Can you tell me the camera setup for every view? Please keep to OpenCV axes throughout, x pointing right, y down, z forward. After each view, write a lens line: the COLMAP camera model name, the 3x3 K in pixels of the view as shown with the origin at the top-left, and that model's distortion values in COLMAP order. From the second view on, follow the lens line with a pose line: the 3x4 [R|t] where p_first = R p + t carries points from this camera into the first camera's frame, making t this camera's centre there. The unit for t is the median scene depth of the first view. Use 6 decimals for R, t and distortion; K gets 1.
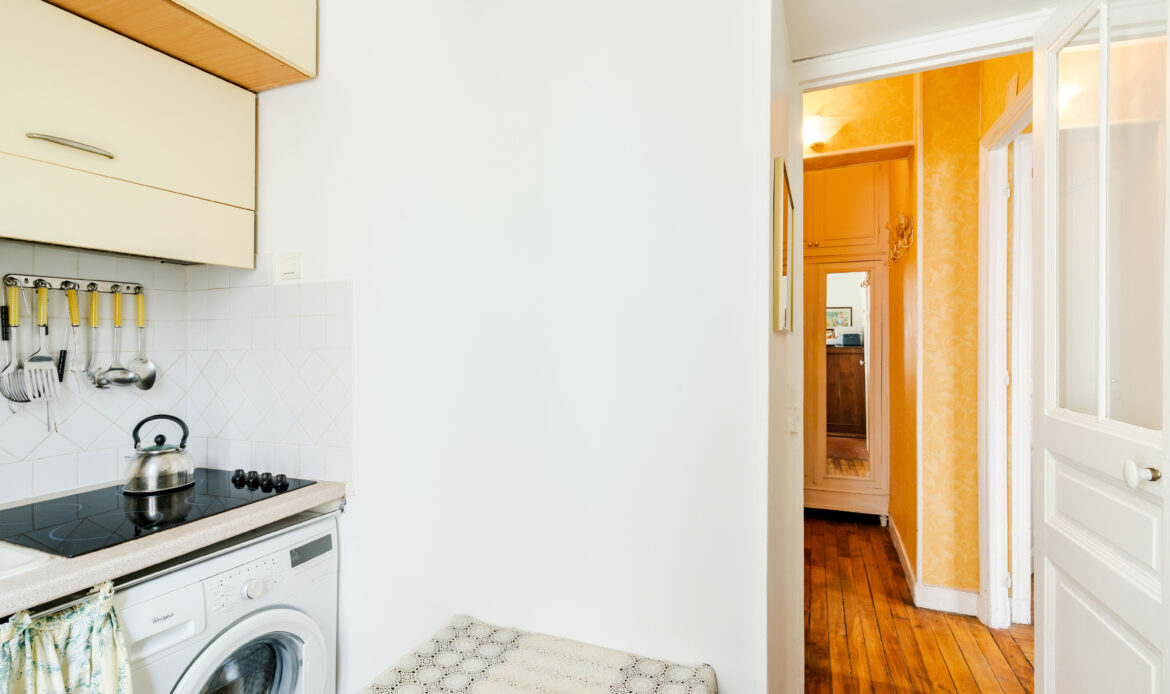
lens RADIAL K [[559.8, 0, 584.7], [0, 559.8, 348.6], [0, 0, 1]] dist [0.002352, 0.000706]
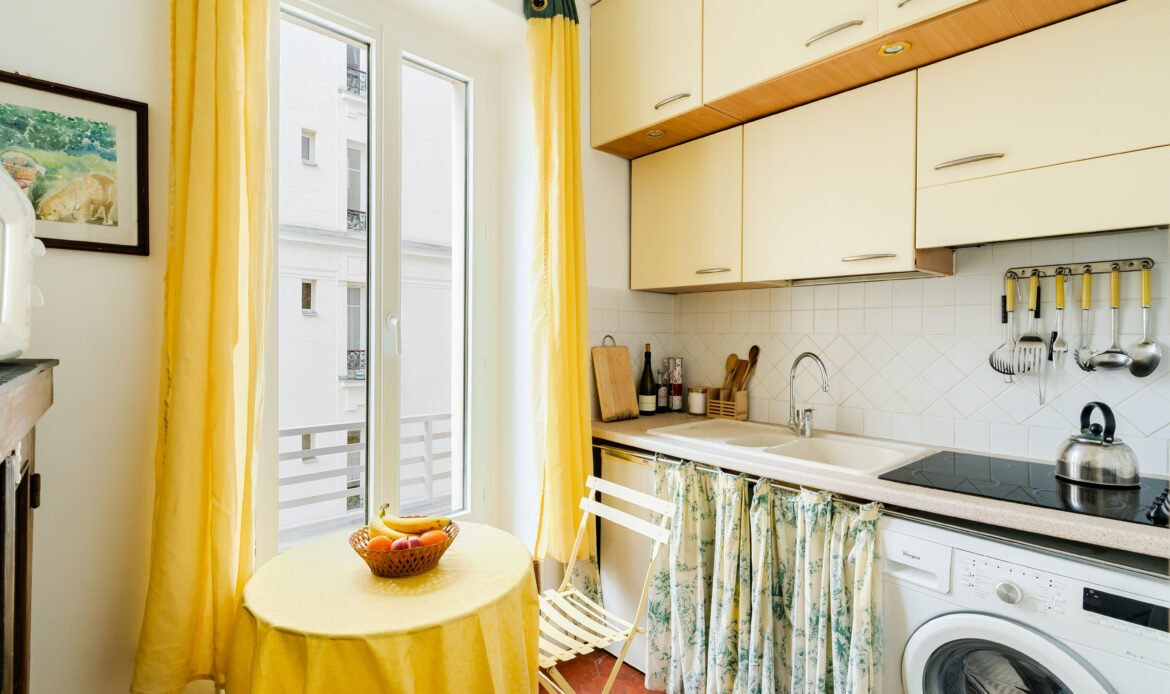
lens RADIAL K [[559.8, 0, 584.7], [0, 559.8, 348.6], [0, 0, 1]] dist [0.002352, 0.000706]
pose [[-0.467481, 0.014226, -0.883889, 0.451487], [-0.013793, 0.999631, 0.023384, 0.022216], [0.883896, 0.023124, -0.467112, 0.705688]]
